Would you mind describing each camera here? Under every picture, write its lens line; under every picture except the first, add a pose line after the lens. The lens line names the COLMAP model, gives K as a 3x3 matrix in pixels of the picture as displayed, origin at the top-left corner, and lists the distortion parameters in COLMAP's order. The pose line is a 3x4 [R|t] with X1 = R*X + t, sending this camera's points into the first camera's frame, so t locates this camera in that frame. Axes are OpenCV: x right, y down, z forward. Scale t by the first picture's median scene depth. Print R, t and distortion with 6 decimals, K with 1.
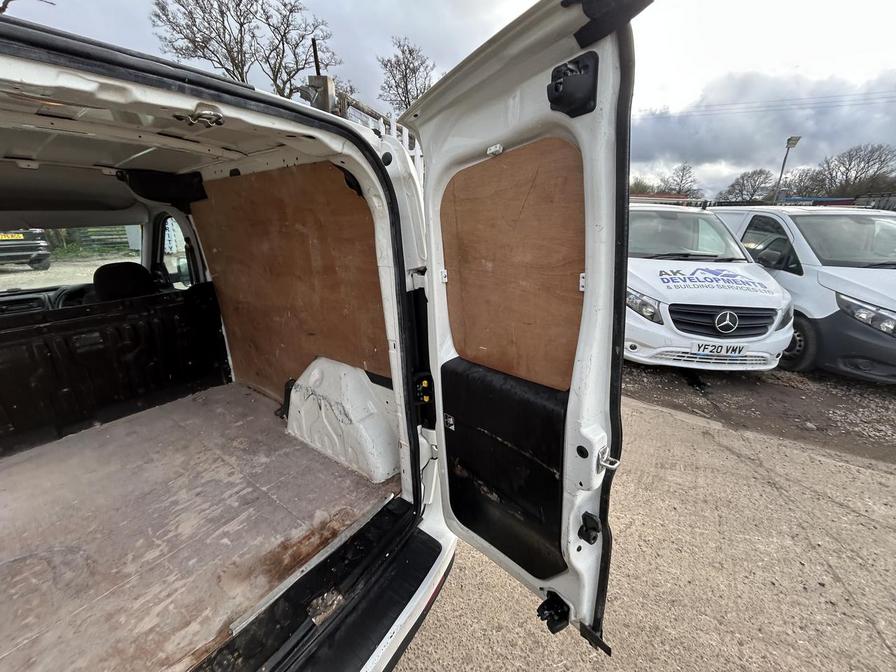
lens RADIAL K [[361.3, 0, 449.1], [0, 361.3, 338.7], [0, 0, 1]] dist [0.000746, -0.000908]
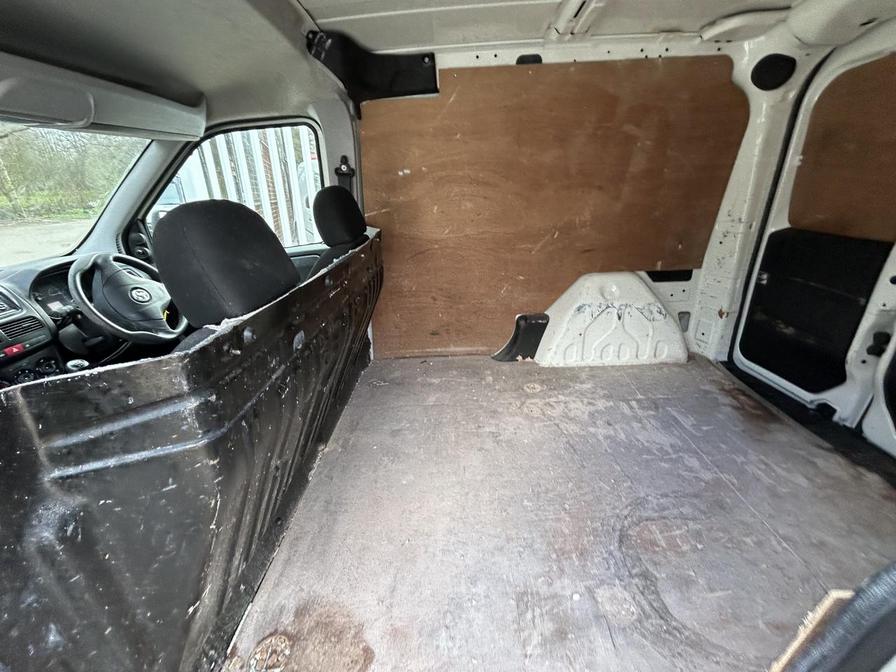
lens RADIAL K [[361.3, 0, 450.4], [0, 361.3, 336.8], [0, 0, 1]] dist [0.000746, -0.000908]
pose [[0.811455, -0.244527, 0.530798, -1.349264], [0.209560, 0.969603, 0.126312, 0.013258], [-0.545550, 0.008737, 0.838033, 0.414370]]
